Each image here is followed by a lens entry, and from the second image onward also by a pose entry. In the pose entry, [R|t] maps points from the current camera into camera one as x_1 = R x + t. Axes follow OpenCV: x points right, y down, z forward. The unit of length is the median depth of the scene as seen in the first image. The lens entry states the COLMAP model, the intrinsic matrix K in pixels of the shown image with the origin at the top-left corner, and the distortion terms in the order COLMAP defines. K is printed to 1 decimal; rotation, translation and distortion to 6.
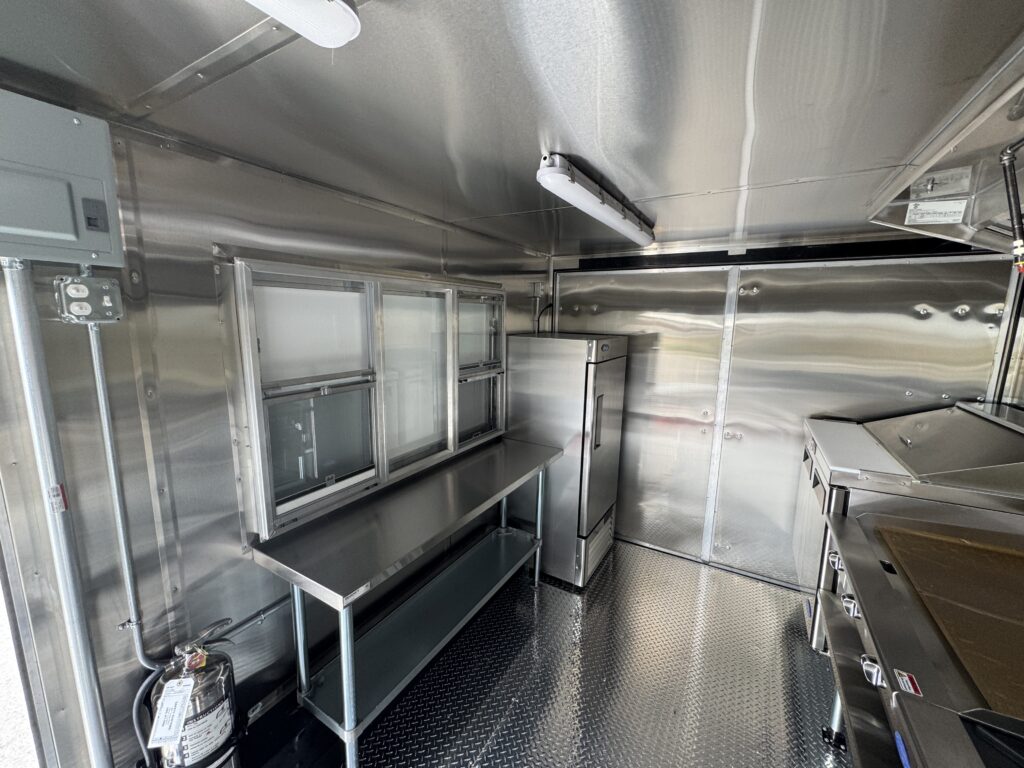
lens RADIAL K [[411.3, 0, 512.0], [0, 411.3, 384.0], [0, 0, 1]] dist [-0.000879, -0.000238]
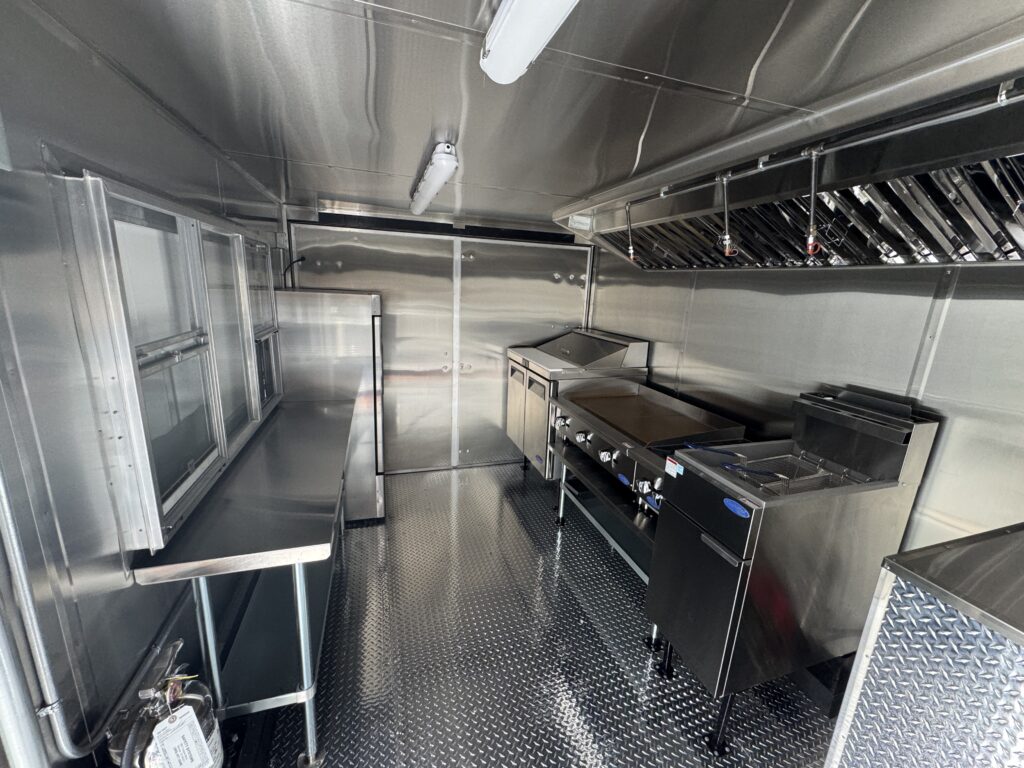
lens RADIAL K [[411.3, 0, 512.0], [0, 411.3, 384.0], [0, 0, 1]] dist [-0.000879, -0.000238]
pose [[0.662551, -0.159212, 0.731900, -0.420130], [0.088986, 0.986959, 0.134141, 0.013527], [-0.743712, -0.023746, 0.668079, -0.012937]]
